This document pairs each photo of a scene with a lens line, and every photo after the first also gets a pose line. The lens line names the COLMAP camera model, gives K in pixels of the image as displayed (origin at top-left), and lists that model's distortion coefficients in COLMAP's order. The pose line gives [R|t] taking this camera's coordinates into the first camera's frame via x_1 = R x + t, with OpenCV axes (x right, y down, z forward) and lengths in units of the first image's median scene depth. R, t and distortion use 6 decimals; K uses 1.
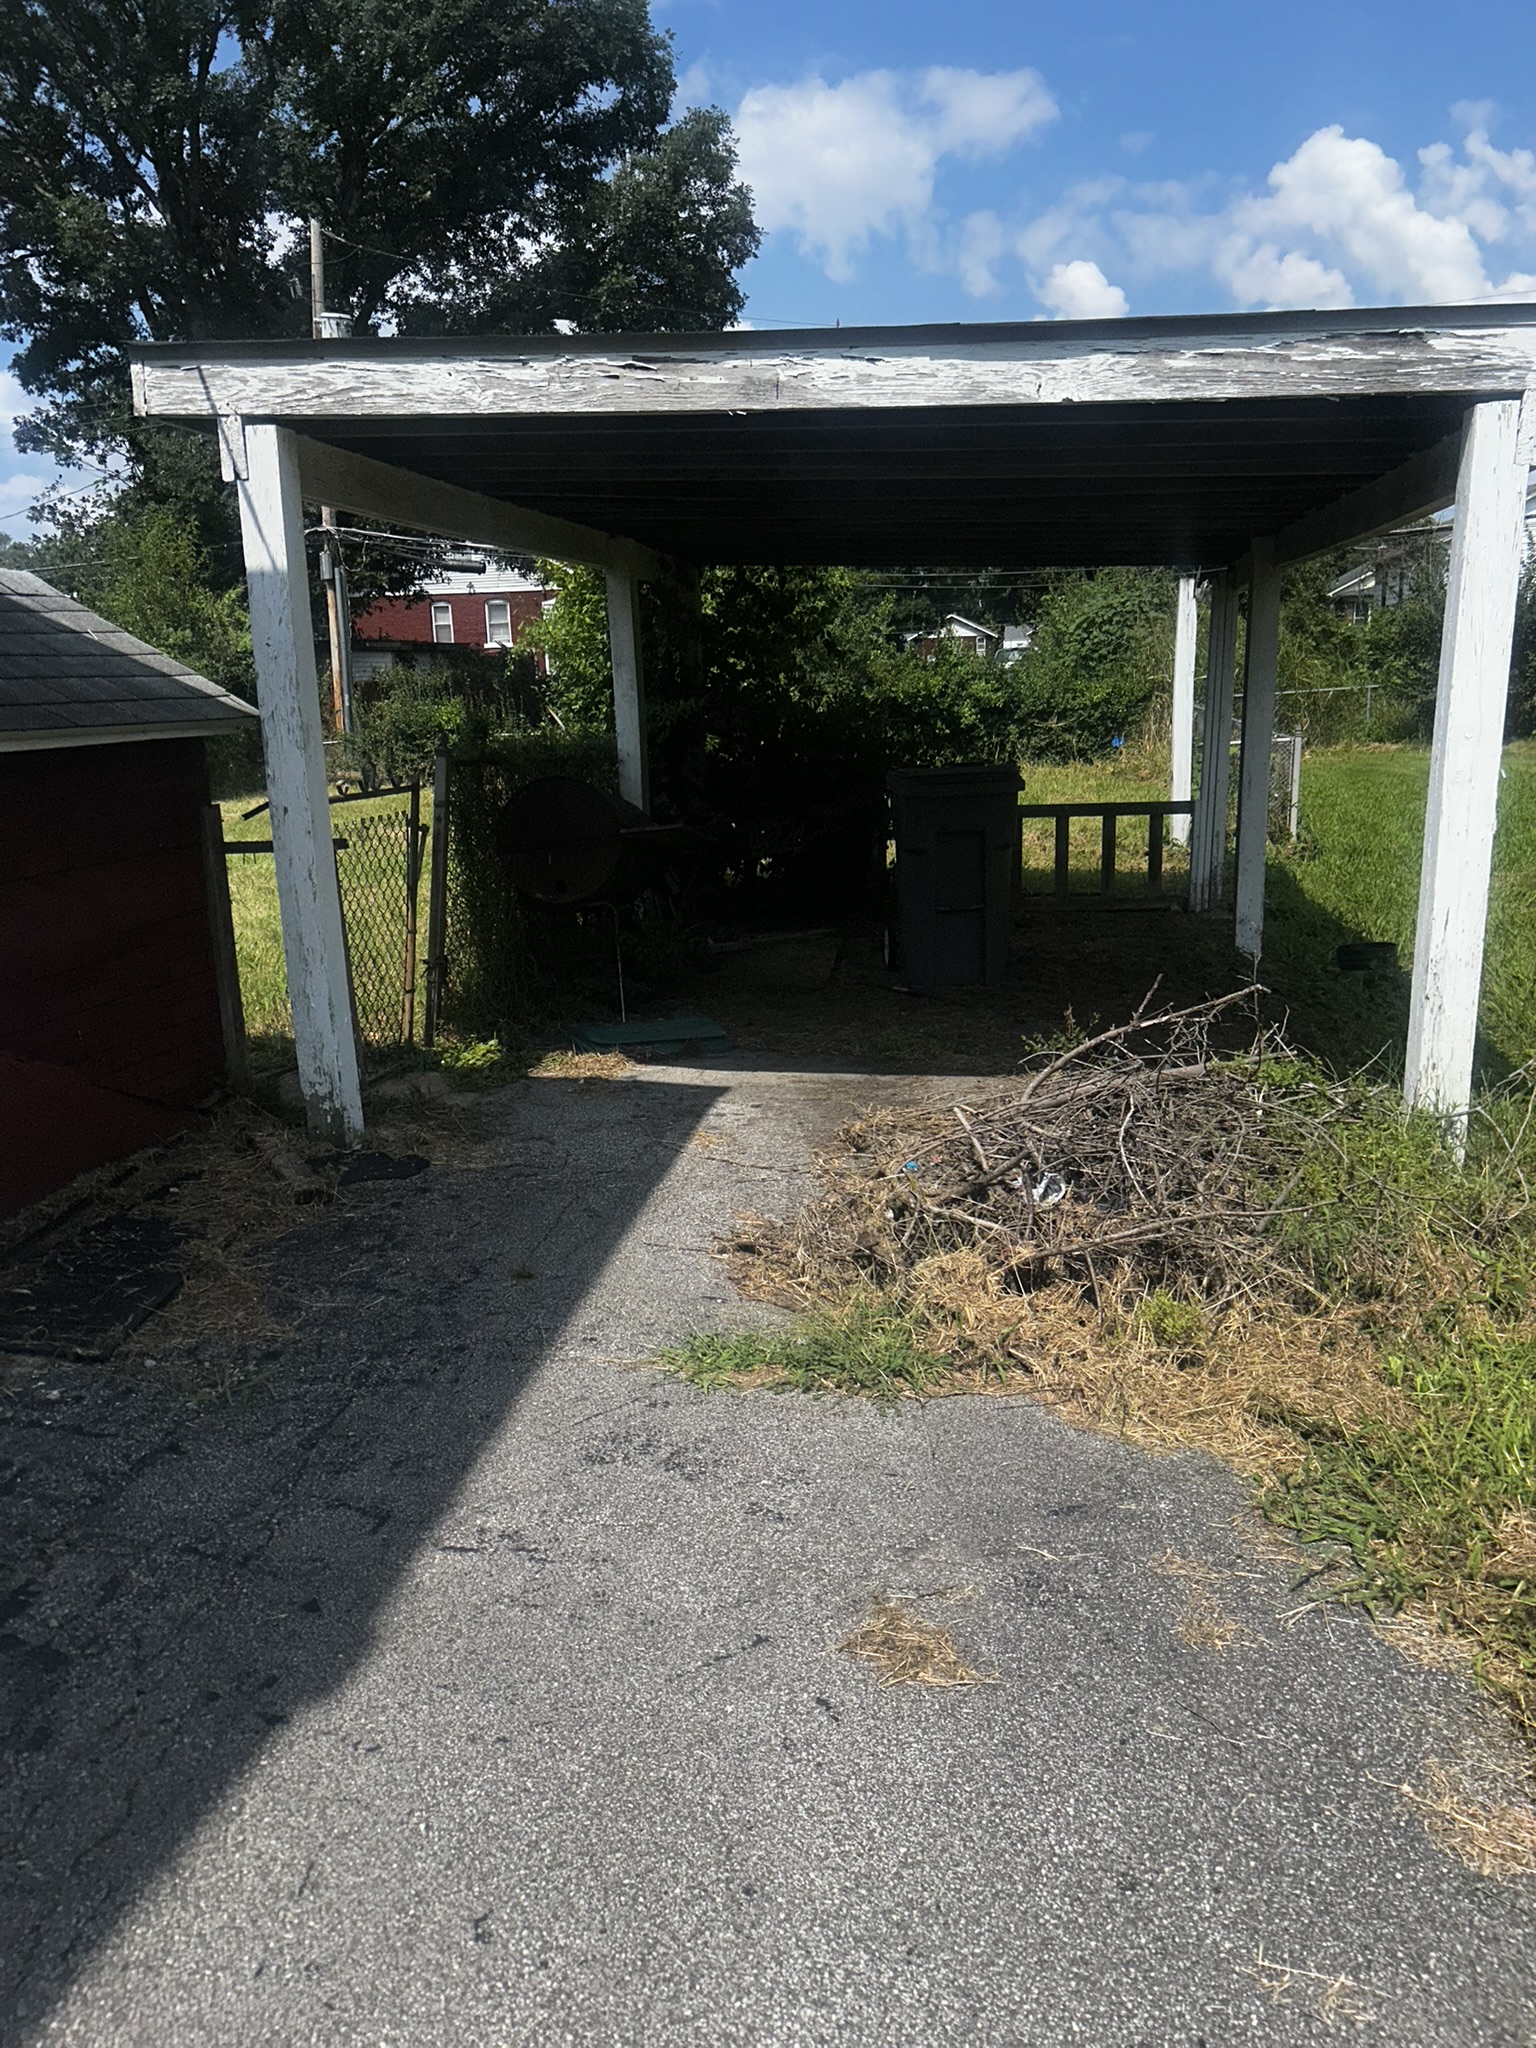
lens RADIAL K [[1557.0, 0, 768.0], [0, 1557.0, 1024.0], [0, 0, 1]] dist [0.071853, -0.061233]
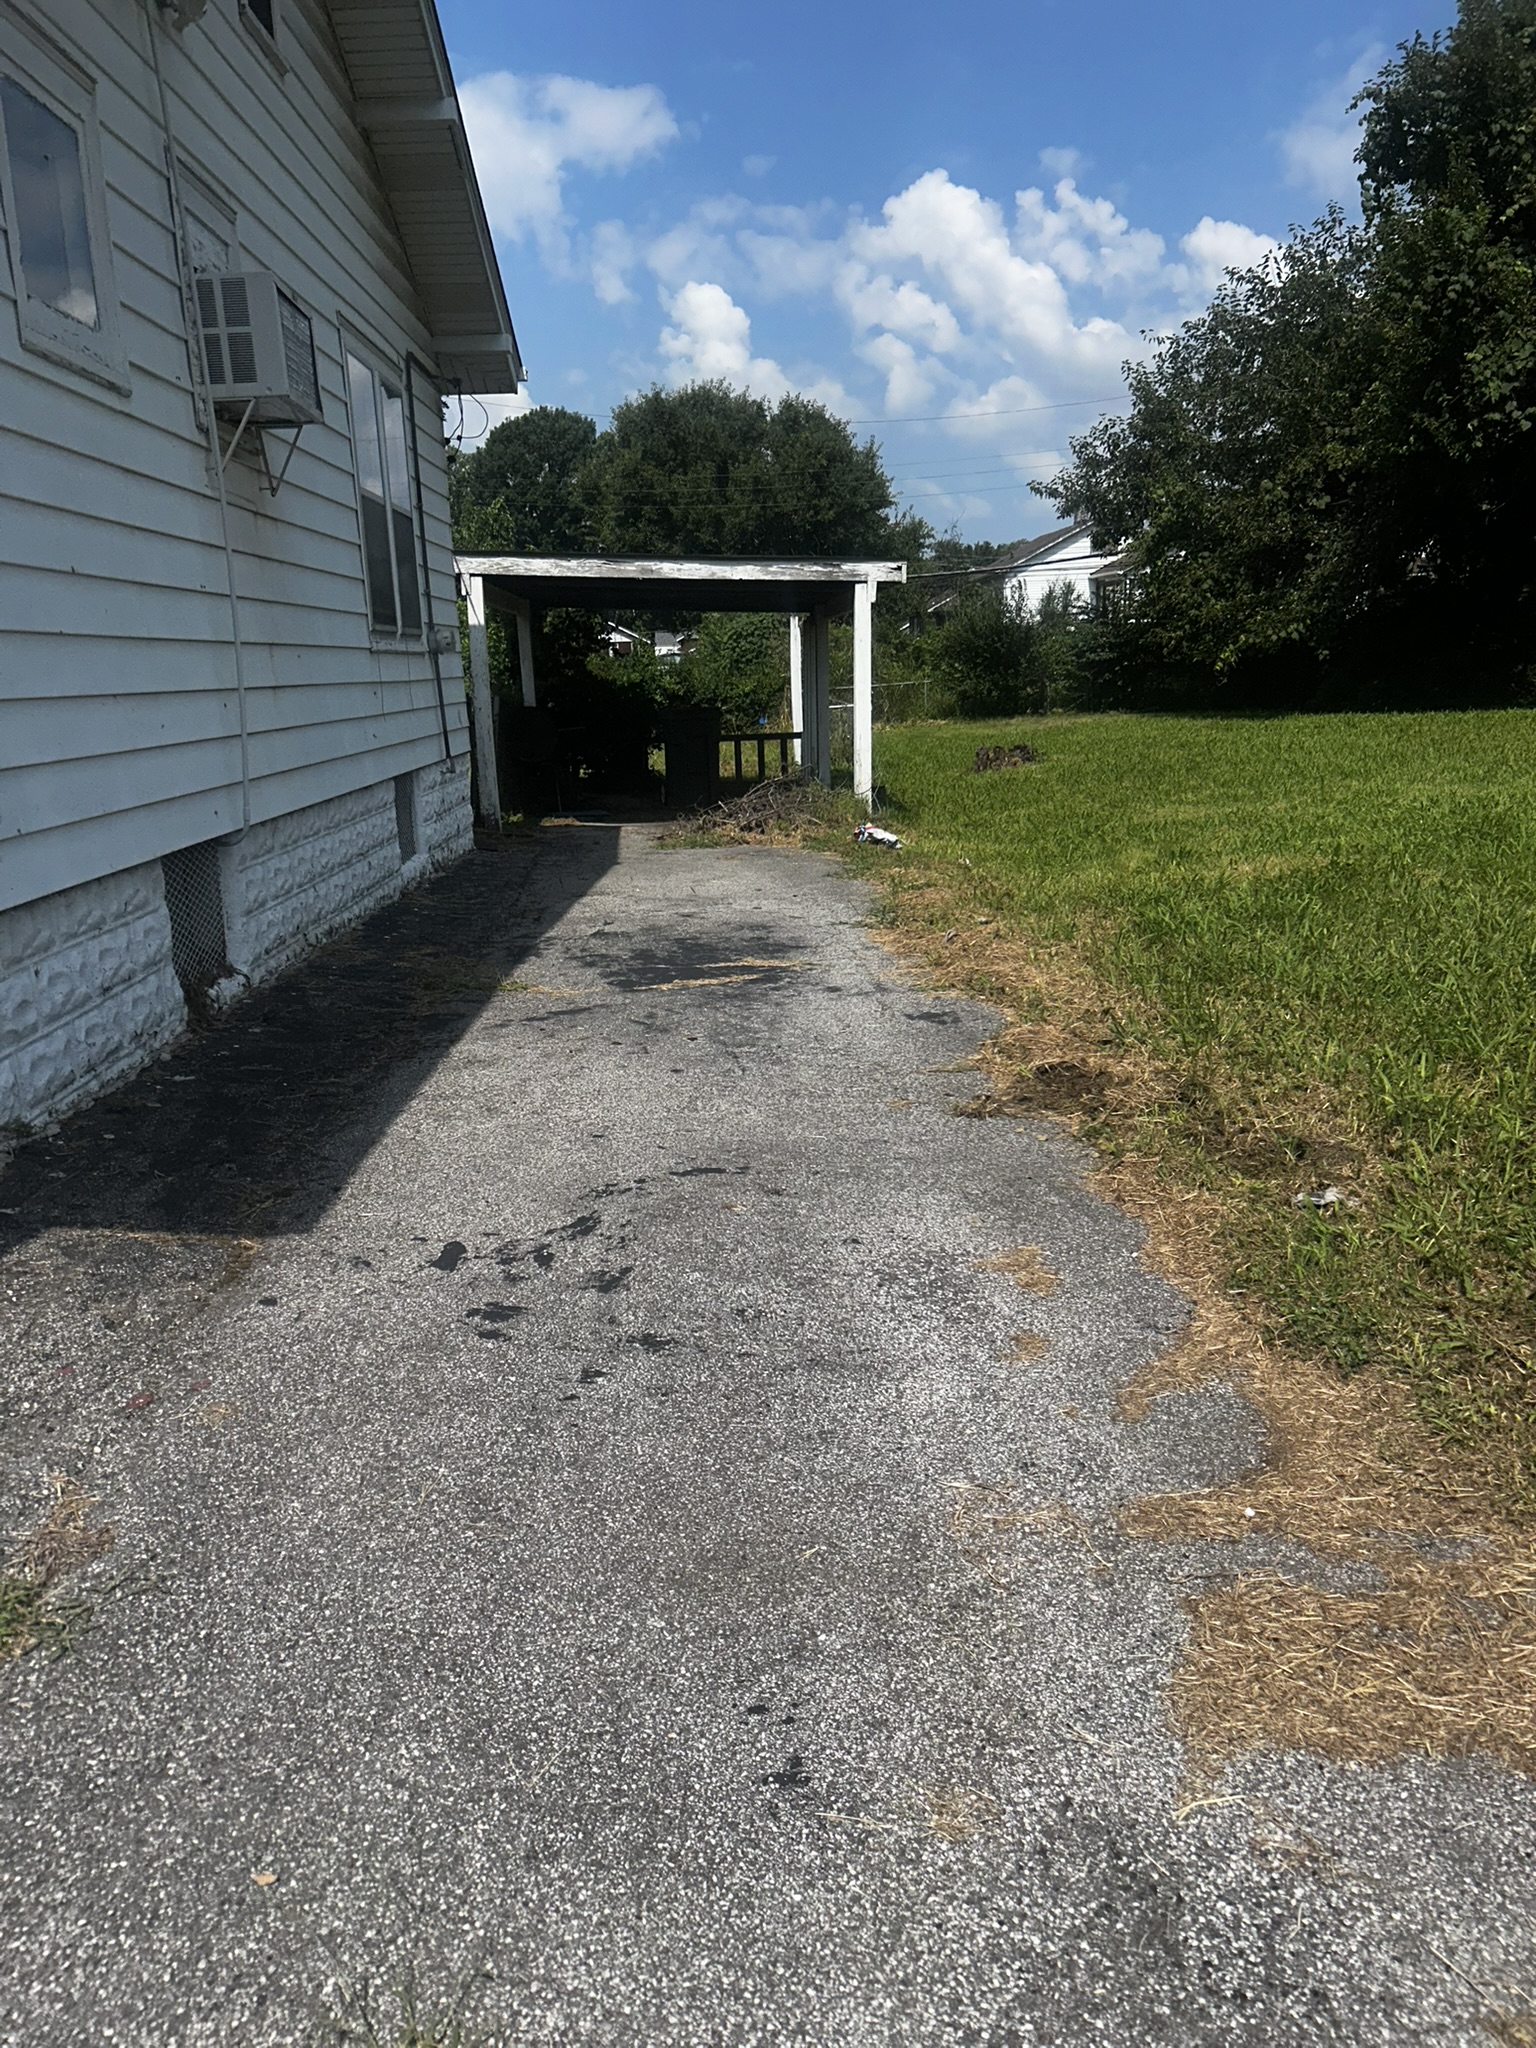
lens RADIAL K [[1542.2, 0, 774.0], [0, 1542.2, 1008.8], [0, 0, 1]] dist [0.078019, -0.090428]
pose [[0.975569, -0.047421, 0.214516, -0.514007], [0.049440, 0.998769, -0.004055, 0.557349], [-0.214060, 0.014562, 0.976712, -2.317776]]
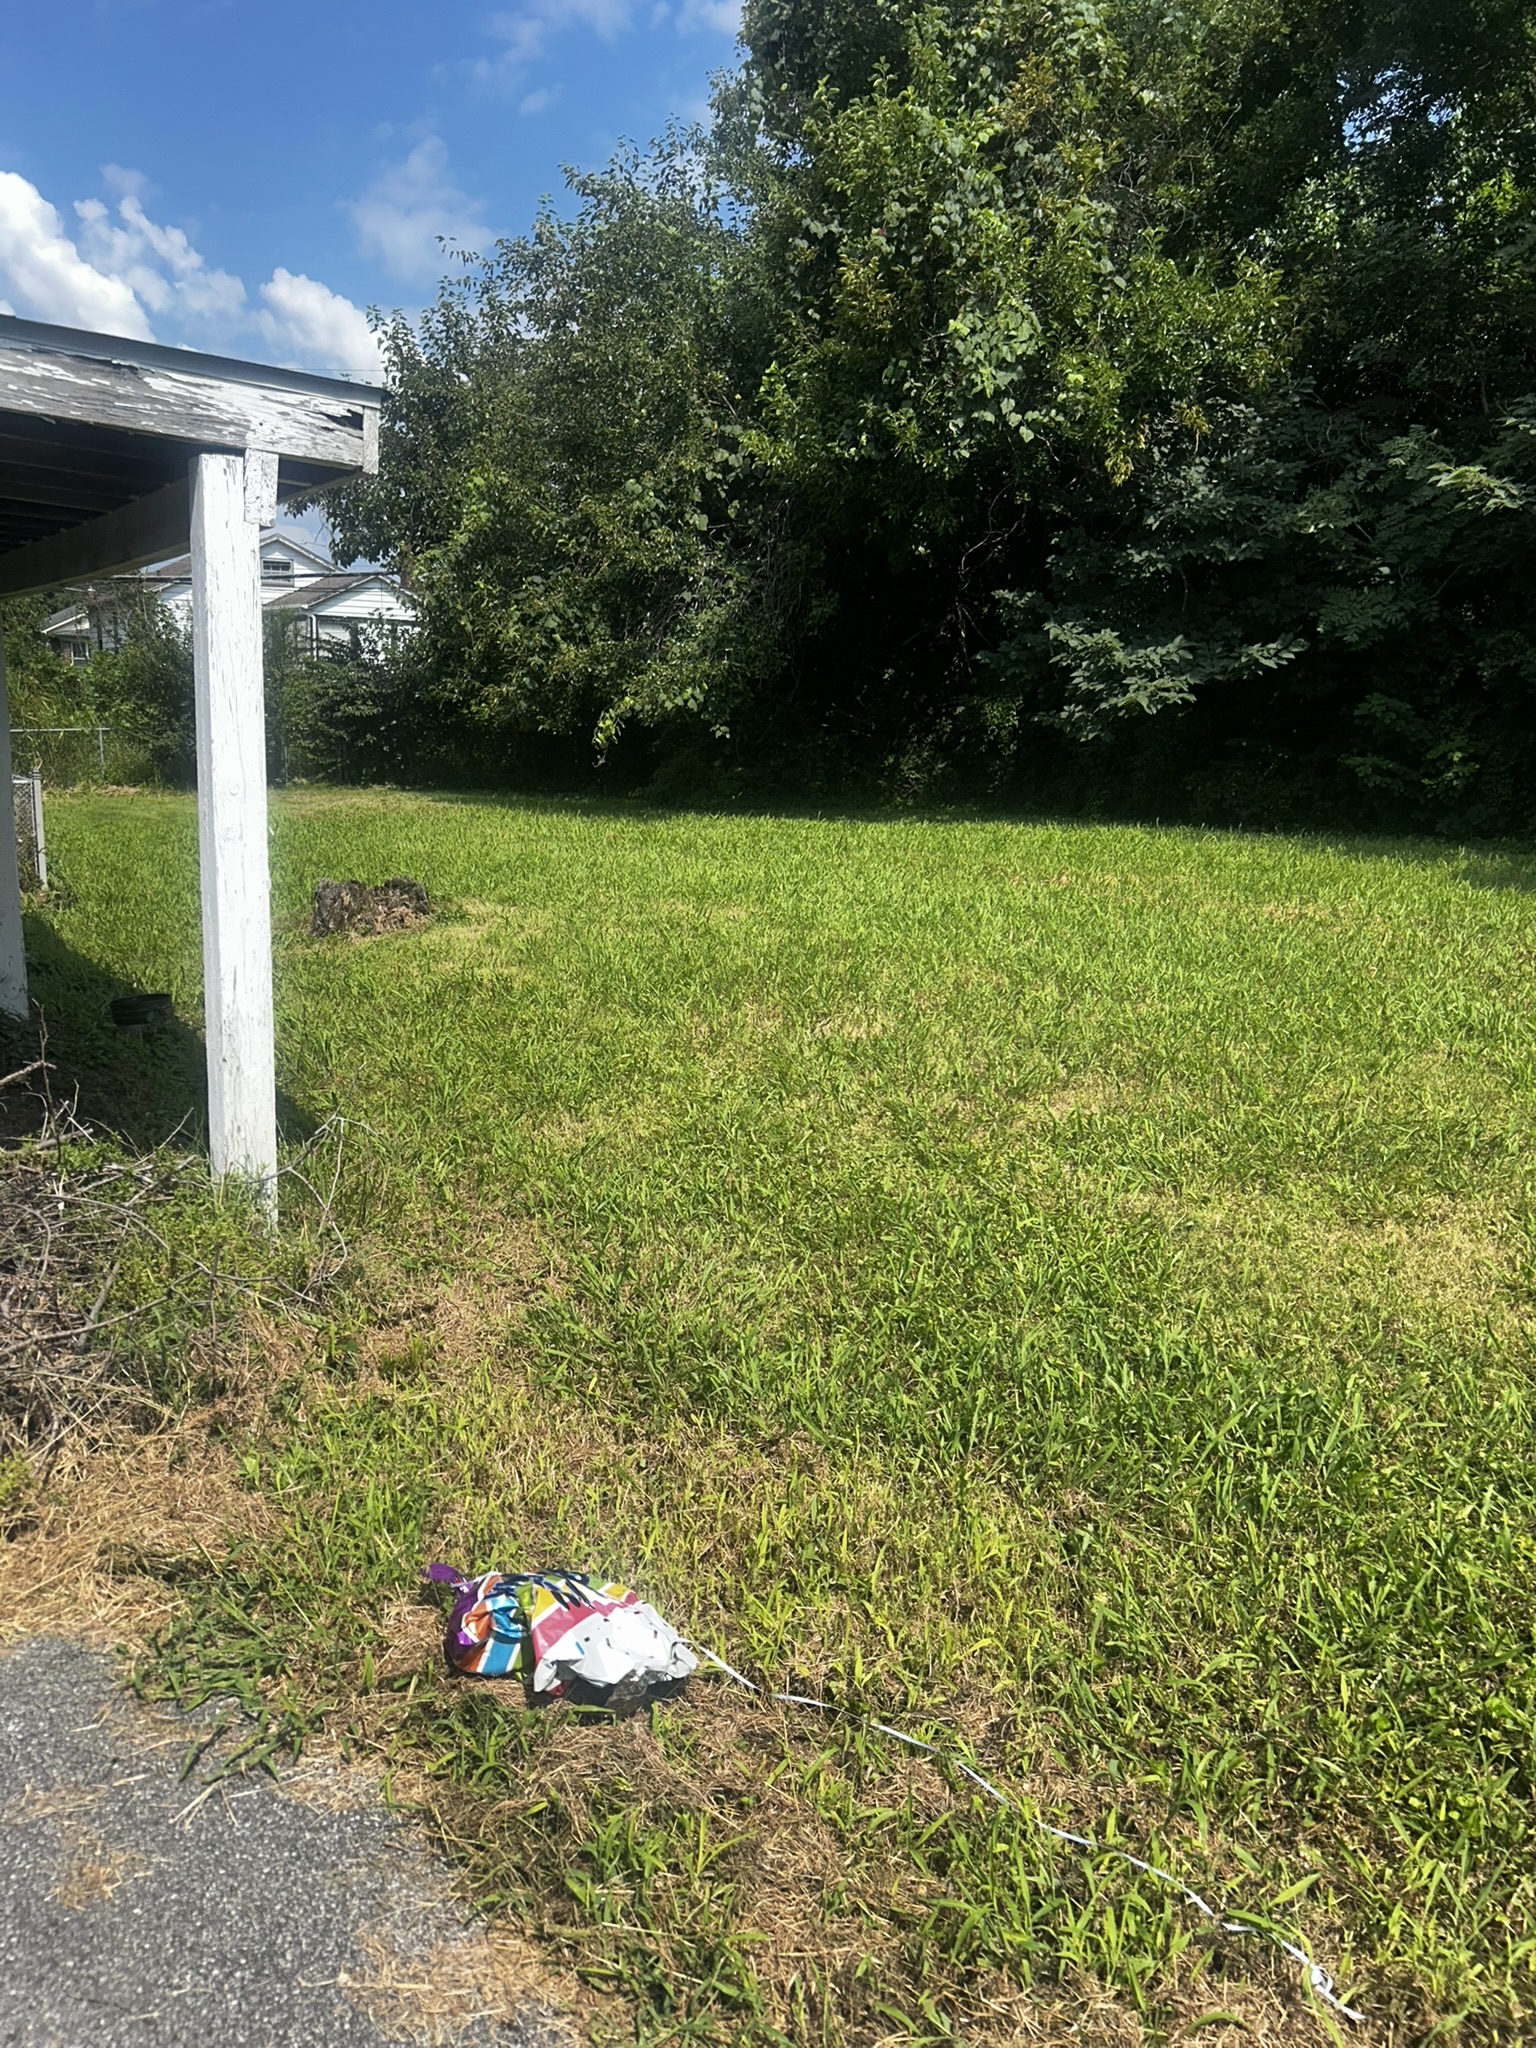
lens RADIAL K [[1538.3, 0, 739.0], [0, 1538.3, 1061.4], [0, 0, 1]] dist [0.024017, -0.008956]
pose [[0.734530, -0.099453, 0.671249, 0.013333], [0.098726, 0.994339, 0.039289, -0.023702], [-0.671357, 0.037410, 0.740190, 0.086068]]
